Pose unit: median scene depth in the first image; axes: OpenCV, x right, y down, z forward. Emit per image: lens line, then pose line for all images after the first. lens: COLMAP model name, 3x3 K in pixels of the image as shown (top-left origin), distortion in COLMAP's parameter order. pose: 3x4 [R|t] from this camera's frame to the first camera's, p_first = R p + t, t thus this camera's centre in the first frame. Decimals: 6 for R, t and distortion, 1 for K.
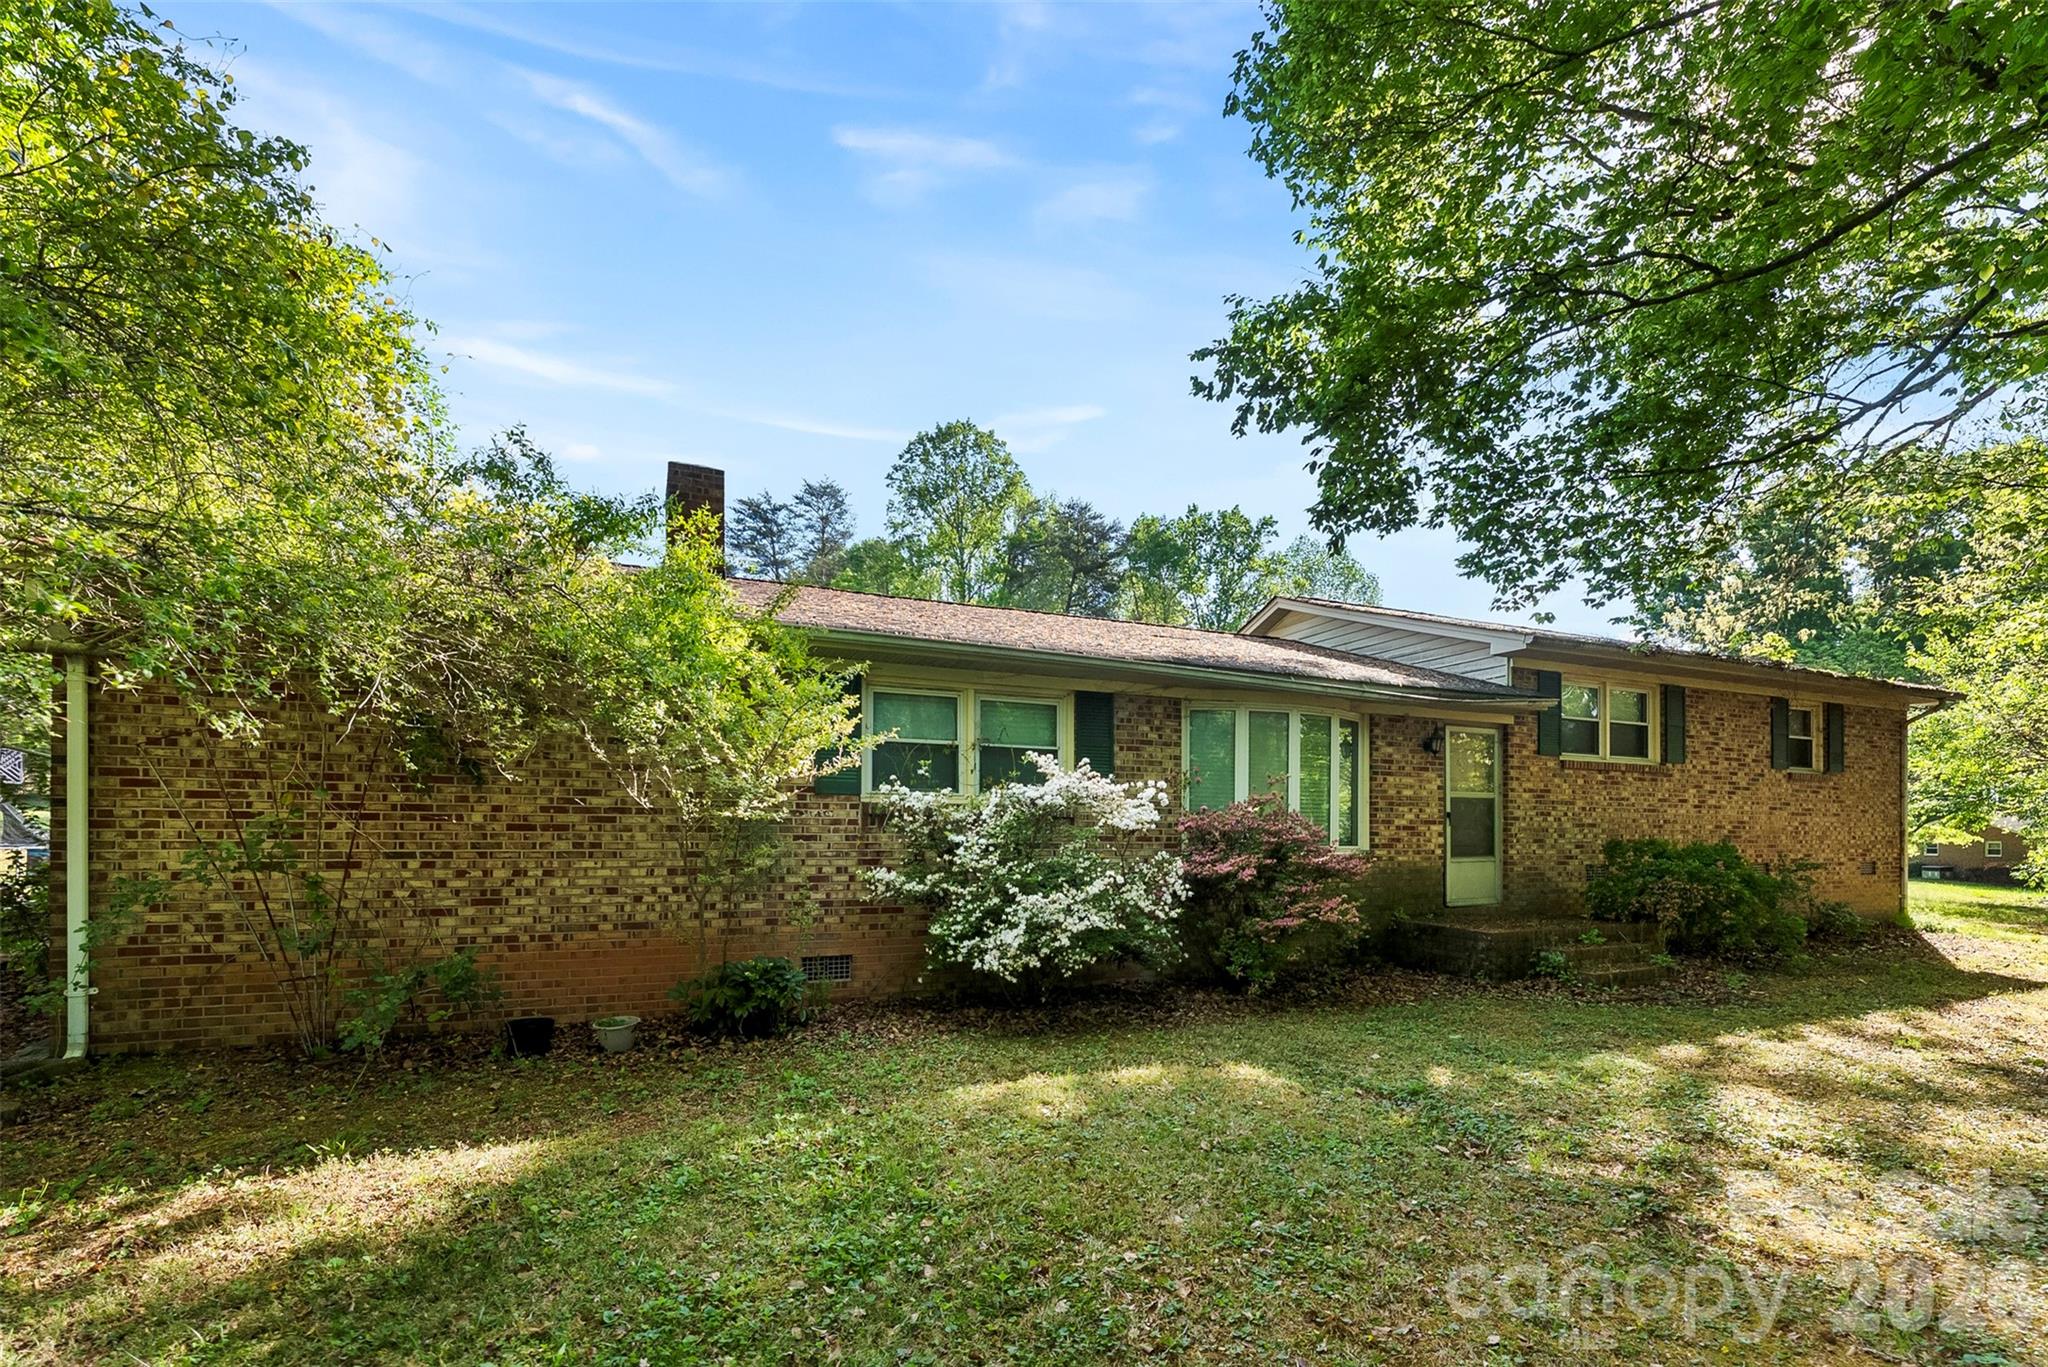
lens RADIAL K [[878.5, 0, 1024.0], [0, 878.5, 818.4], [0, 0, 1]] dist [-0.011676, -0.000037]
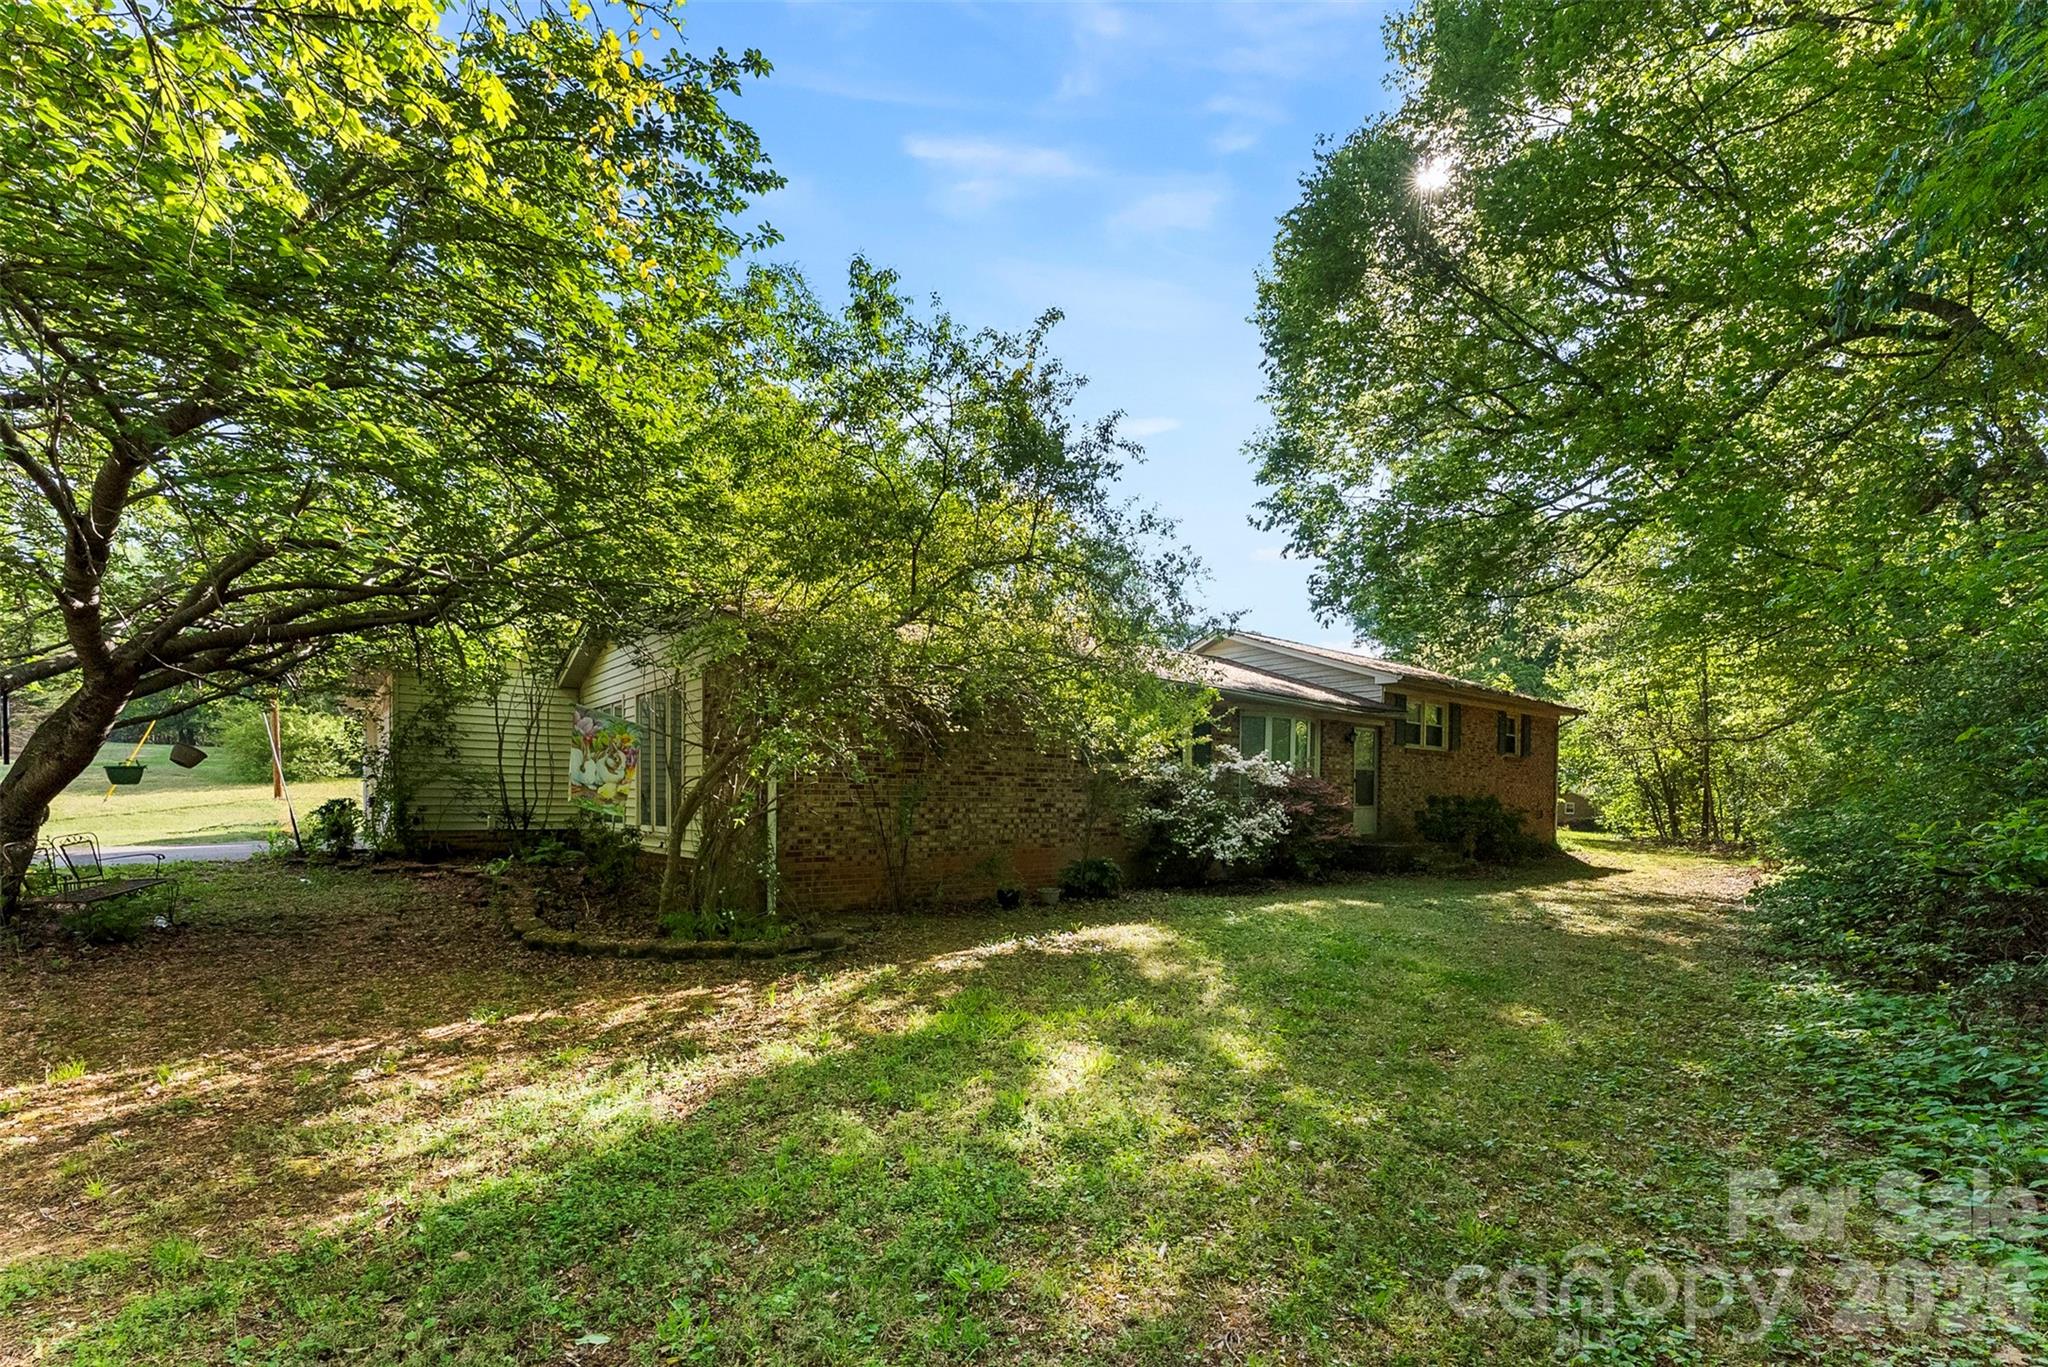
lens RADIAL K [[878.5, 0, 1024.0], [0, 878.5, 818.4], [0, 0, 1]] dist [-0.011676, -0.000037]
pose [[0.958489, -0.004446, 0.285094, -0.603757], [-0.007268, 0.999173, 0.040017, 0.006029], [-0.285036, -0.040428, 0.957664, -0.429628]]
